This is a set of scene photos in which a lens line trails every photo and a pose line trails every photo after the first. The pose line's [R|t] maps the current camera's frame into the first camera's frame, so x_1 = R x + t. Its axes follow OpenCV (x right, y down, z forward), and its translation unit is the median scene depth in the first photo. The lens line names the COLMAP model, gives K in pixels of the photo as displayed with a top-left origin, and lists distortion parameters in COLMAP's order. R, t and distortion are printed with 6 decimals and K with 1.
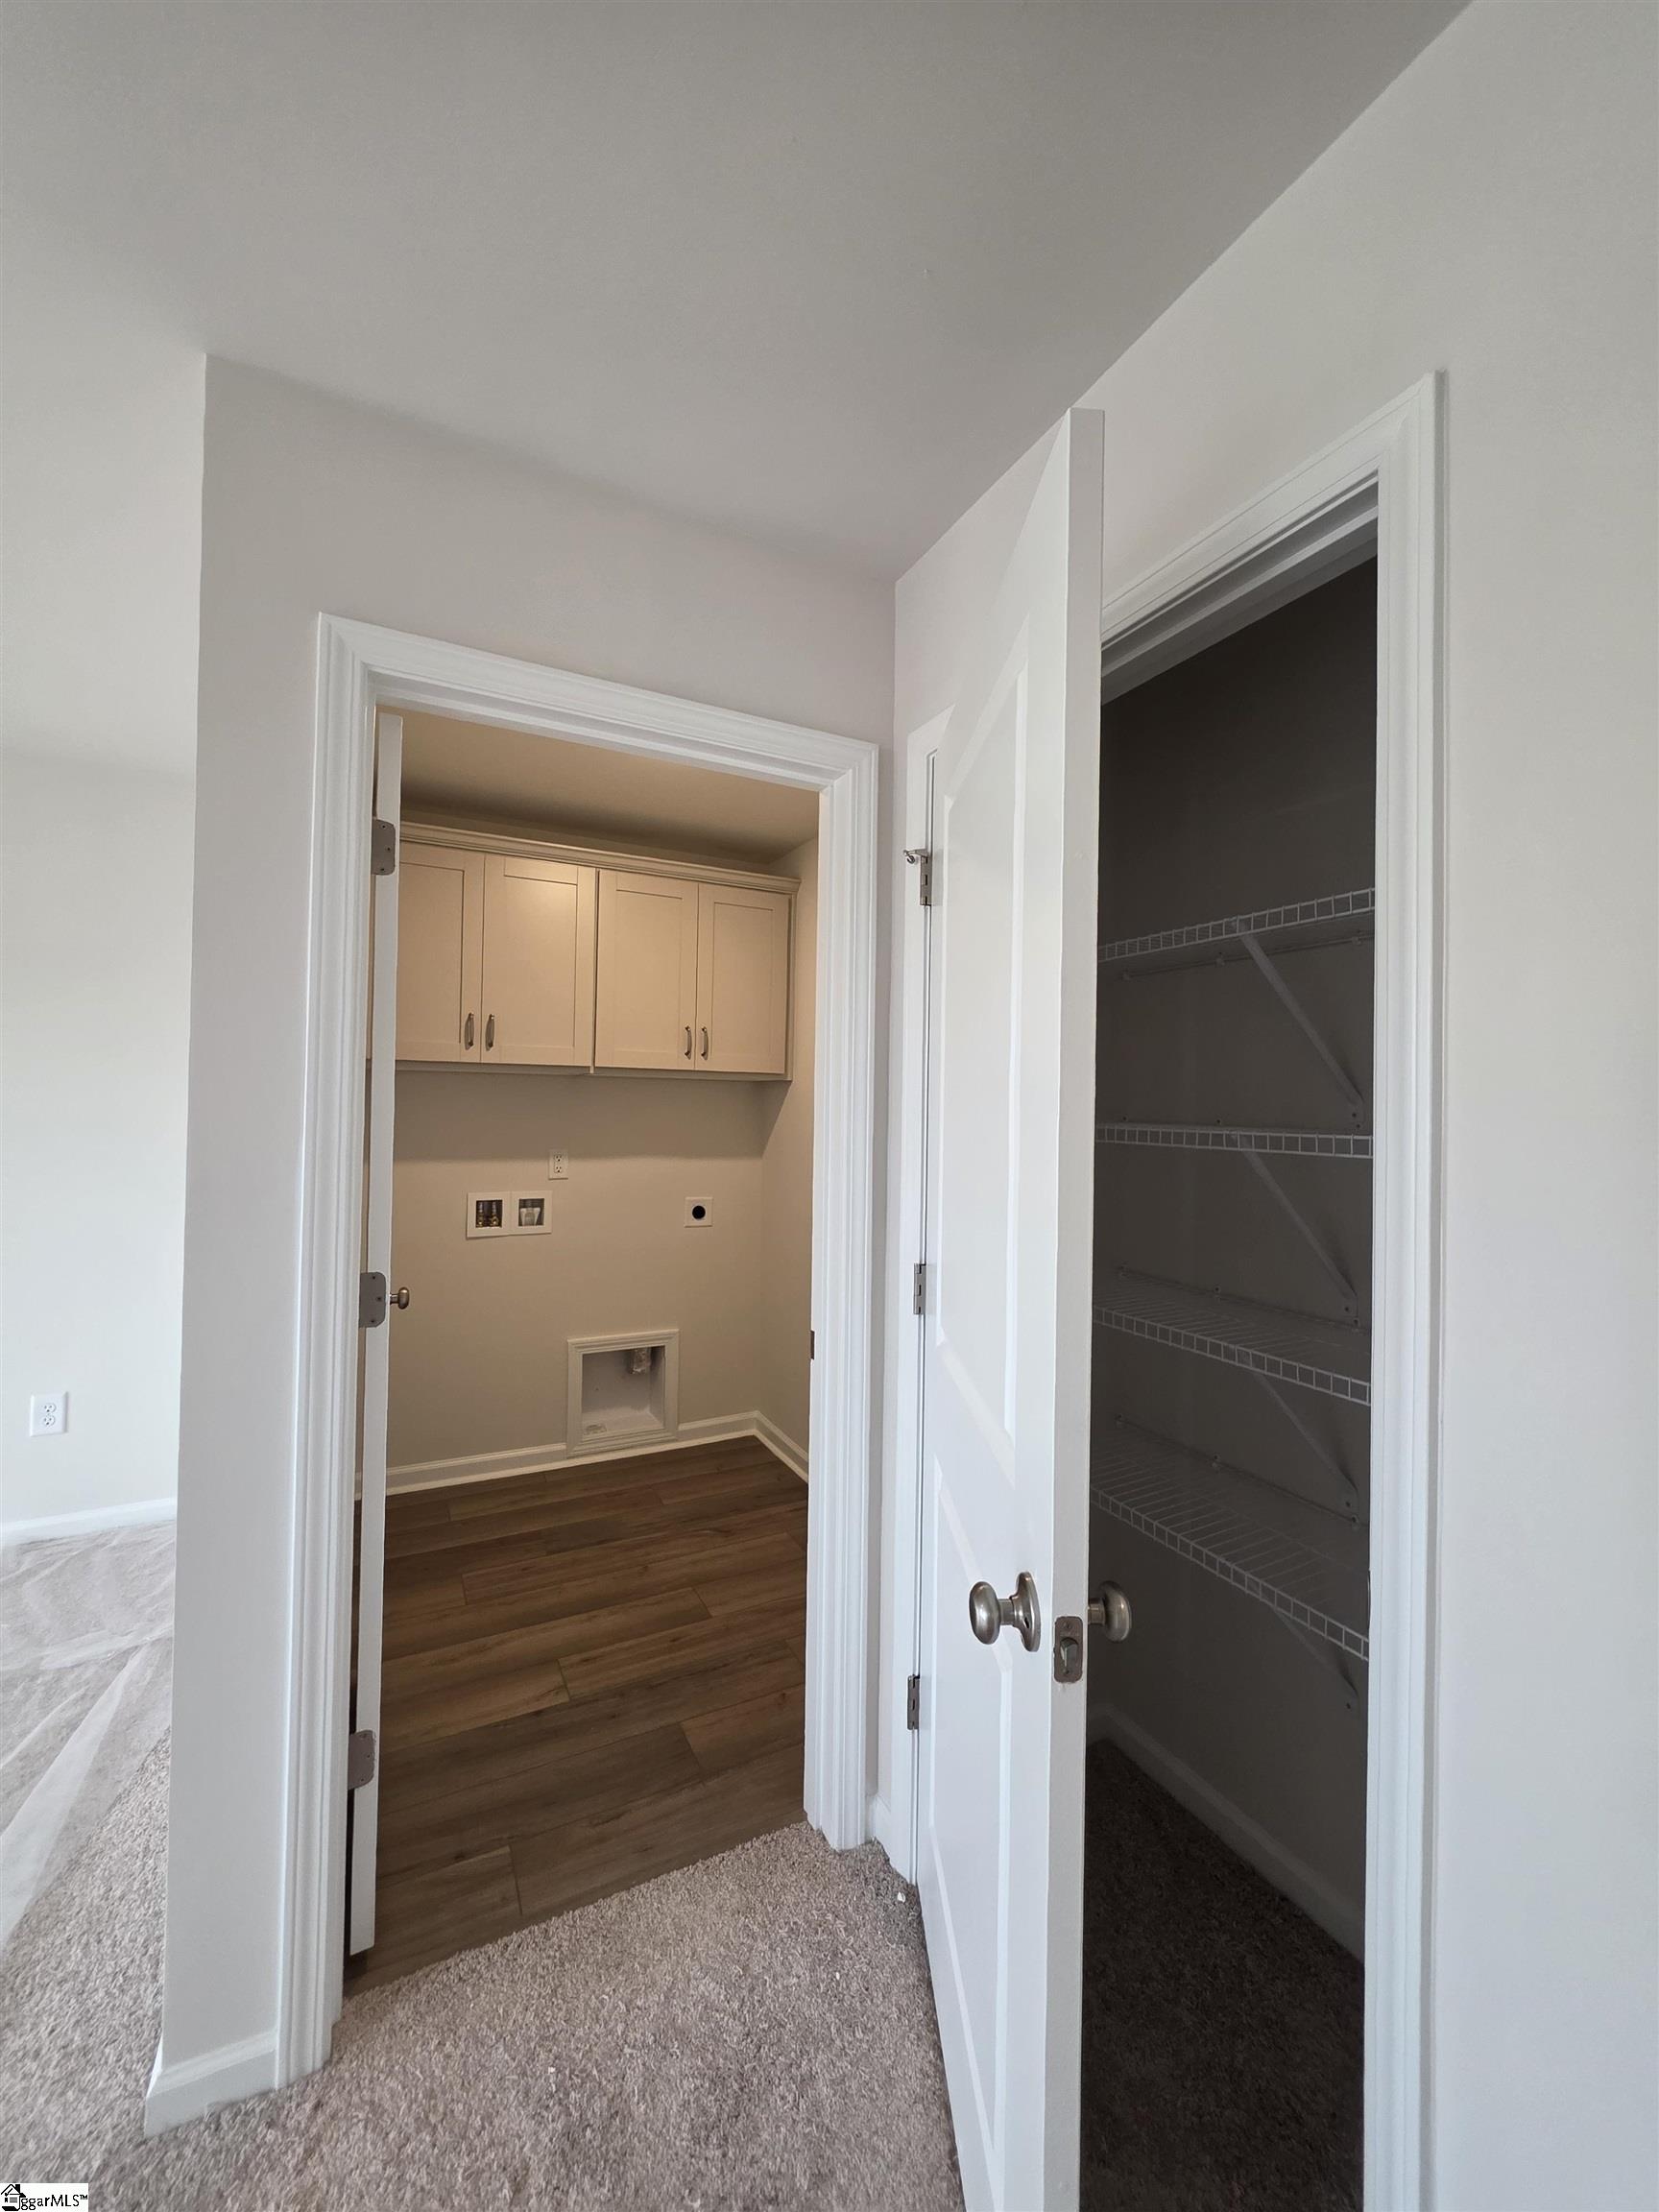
lens RADIAL K [[883.2, 0, 827.8], [0, 883.2, 1097.2], [0, 0, 1]] dist [0.001948, 0.000120]
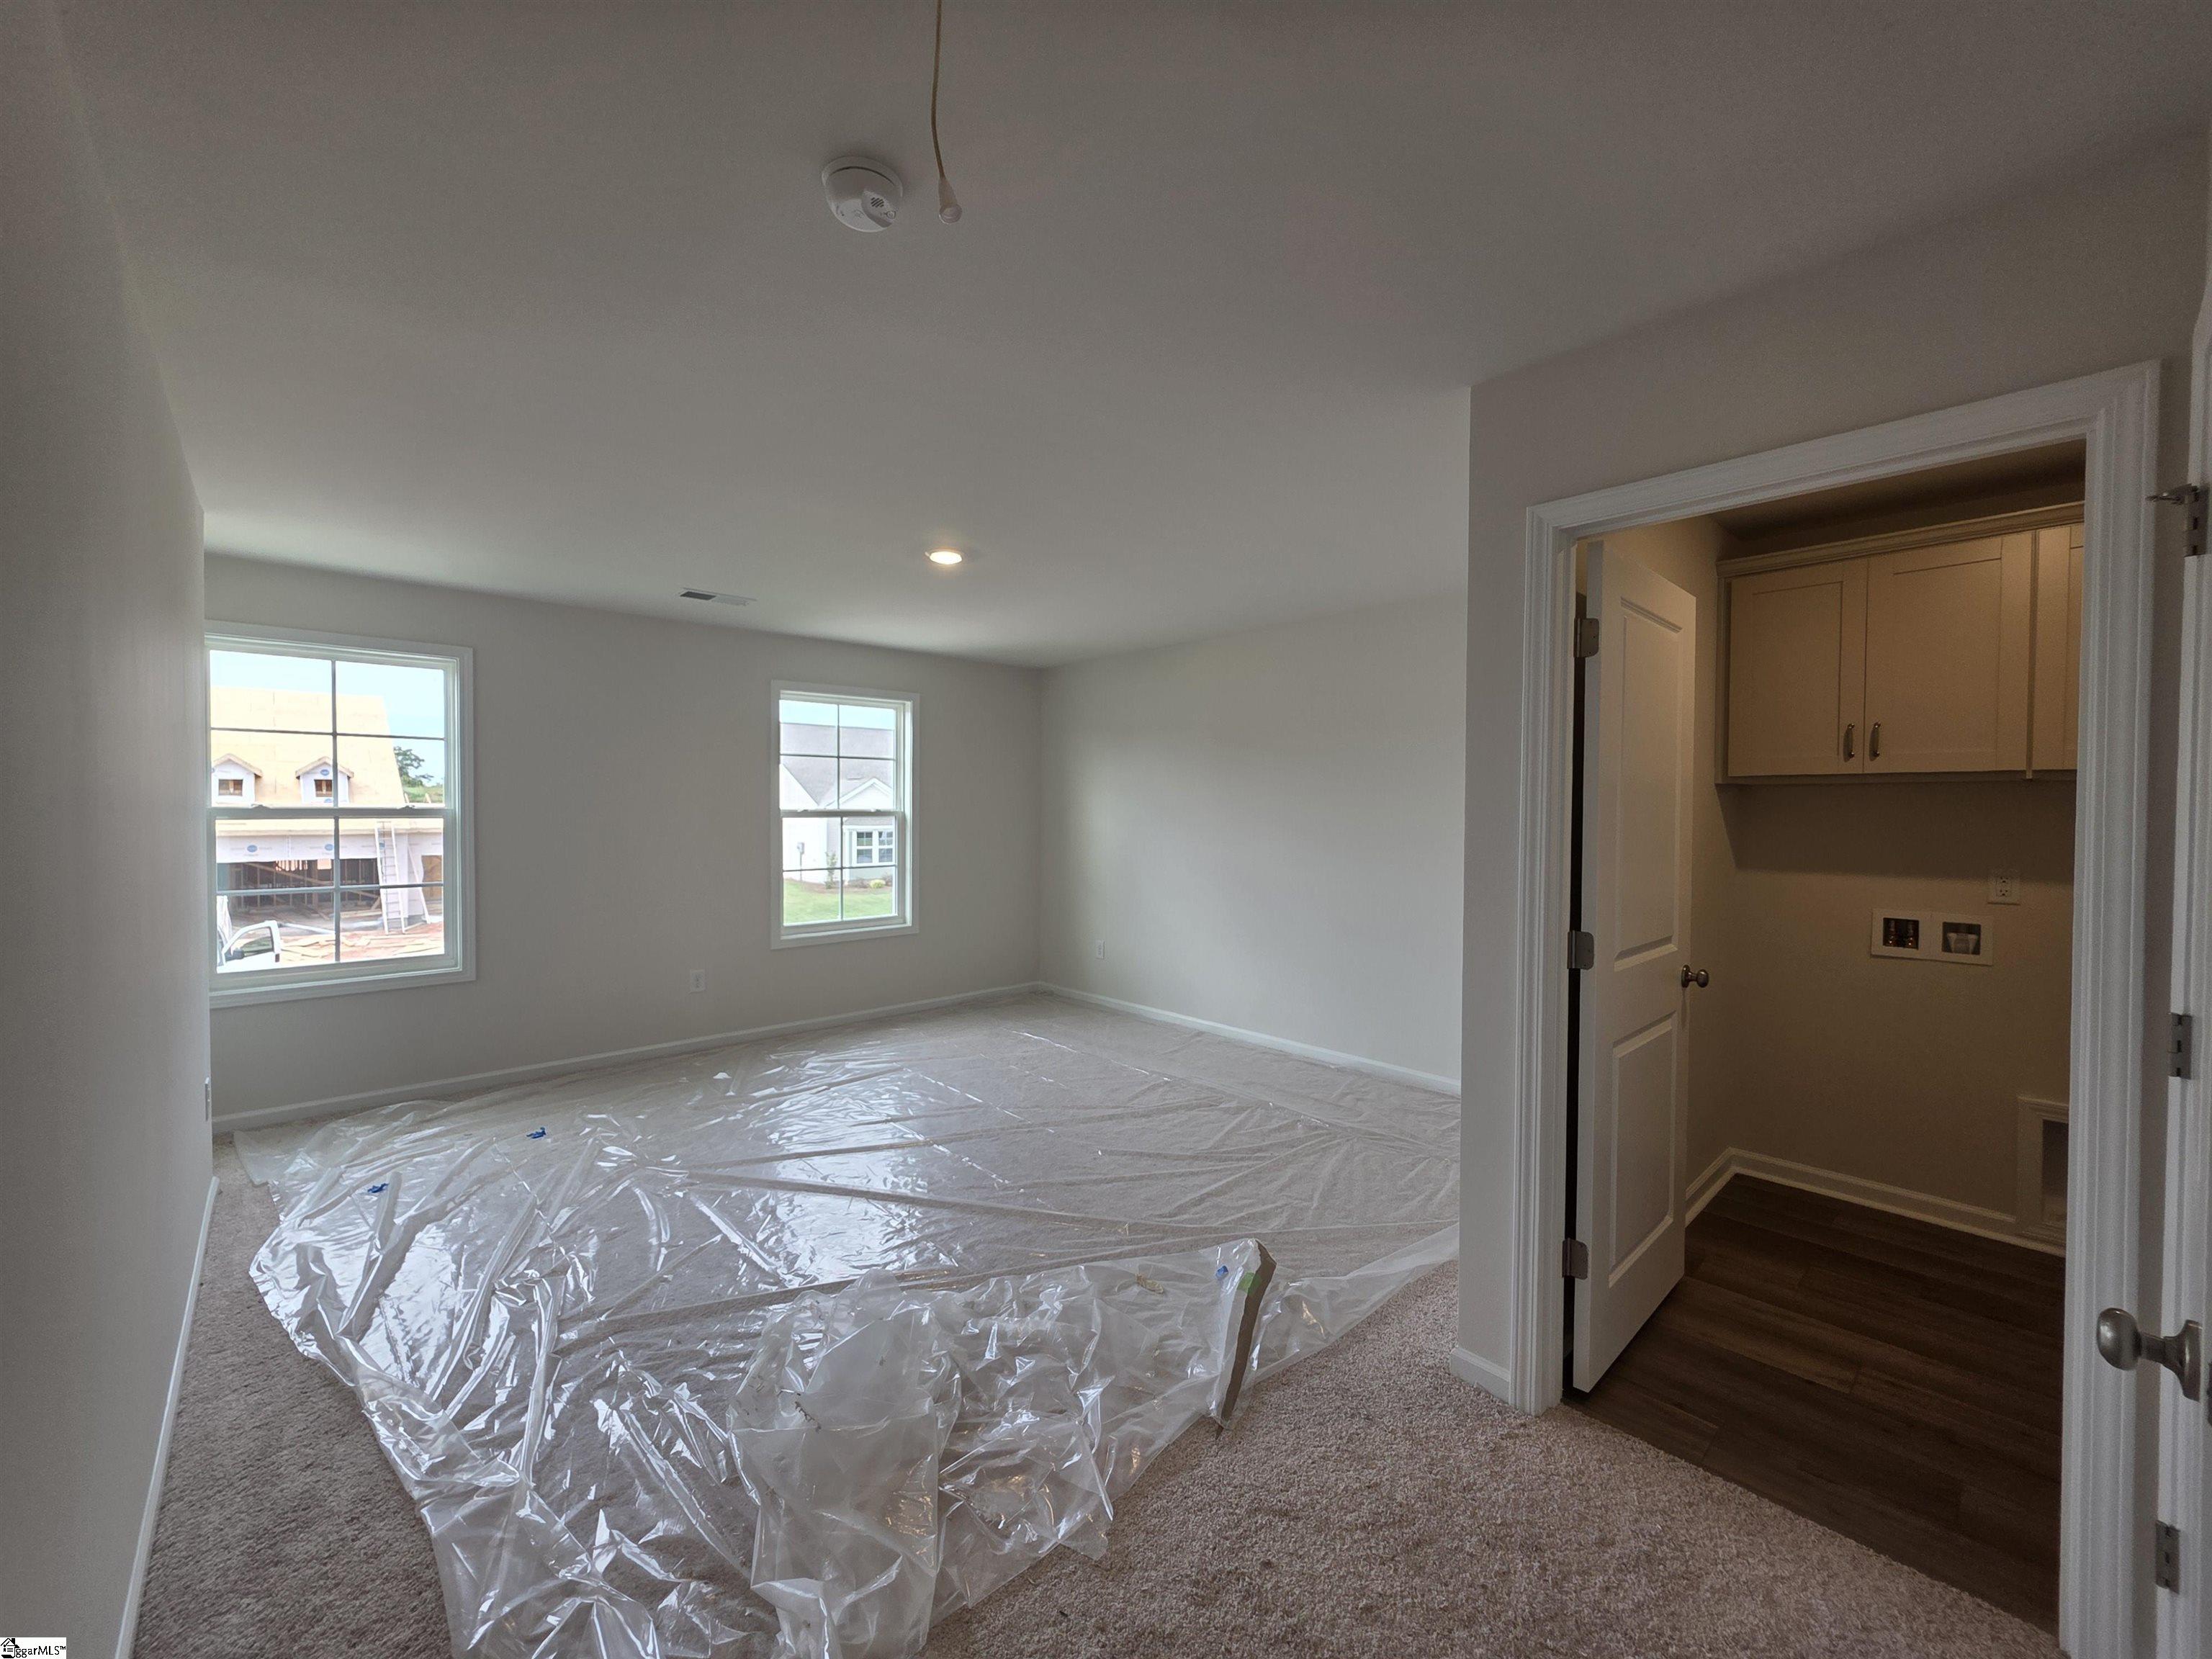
lens RADIAL K [[883.2, 0, 1098.6], [0, 883.2, 827.3], [0, 0, 1]] dist [0.001948, 0.000120]
pose [[0.265846, 0.005022, -0.964002, 0.404777], [0.010581, 0.999911, 0.008128, 0.003979], [0.963957, -0.012361, 0.265769, -0.092771]]
